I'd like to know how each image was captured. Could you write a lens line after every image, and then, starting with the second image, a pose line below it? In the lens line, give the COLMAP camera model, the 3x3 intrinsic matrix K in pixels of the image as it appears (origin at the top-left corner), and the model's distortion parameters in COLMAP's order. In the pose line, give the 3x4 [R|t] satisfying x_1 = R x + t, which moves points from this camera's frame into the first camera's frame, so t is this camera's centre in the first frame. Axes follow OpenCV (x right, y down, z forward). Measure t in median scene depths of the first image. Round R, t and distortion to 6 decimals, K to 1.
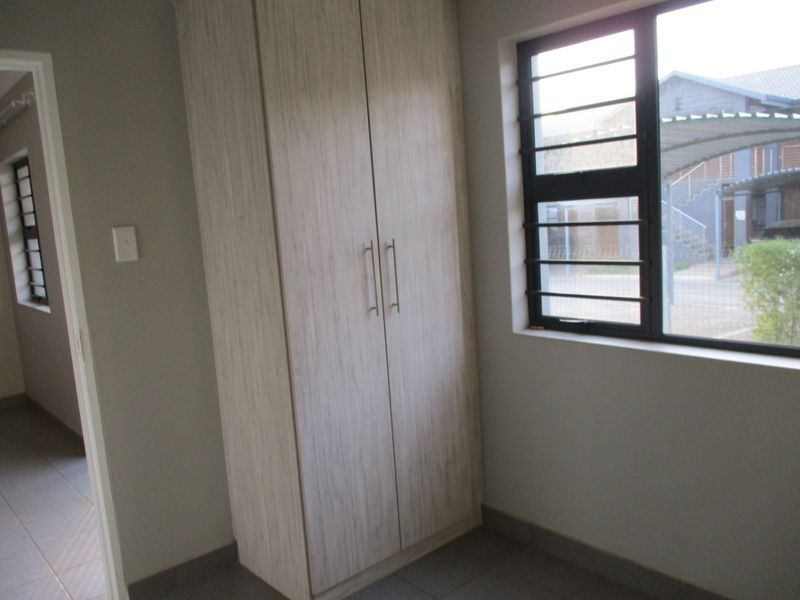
lens RADIAL K [[653.6, 0, 400.0], [0, 653.6, 300.0], [0, 0, 1]] dist [-0.072345, 0.063671]
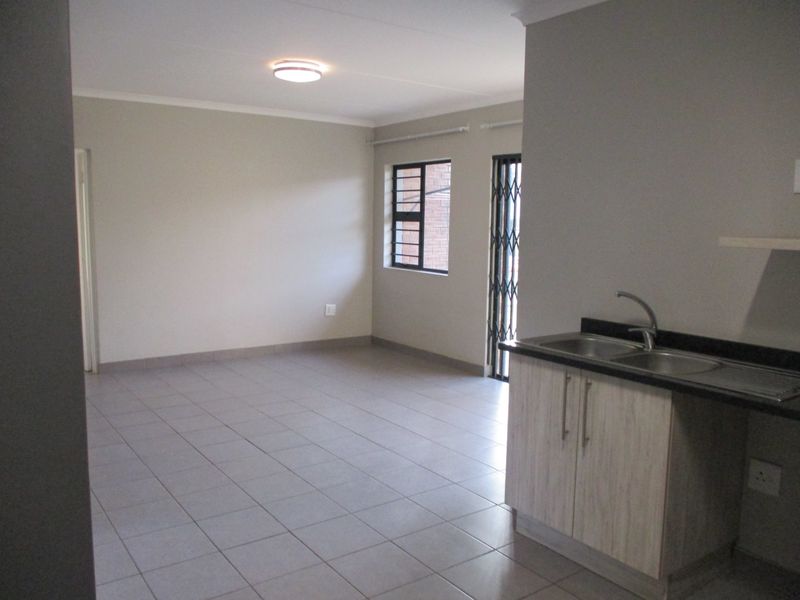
lens RADIAL K [[653.6, 0, 400.0], [0, 653.6, 300.0], [0, 0, 1]] dist [-0.072345, 0.063671]
pose [[0.991494, 0.097382, -0.086346, 0.510538], [-0.098143, 0.995162, -0.004593, 0.200265], [0.085481, 0.013028, 0.996255, -1.812493]]
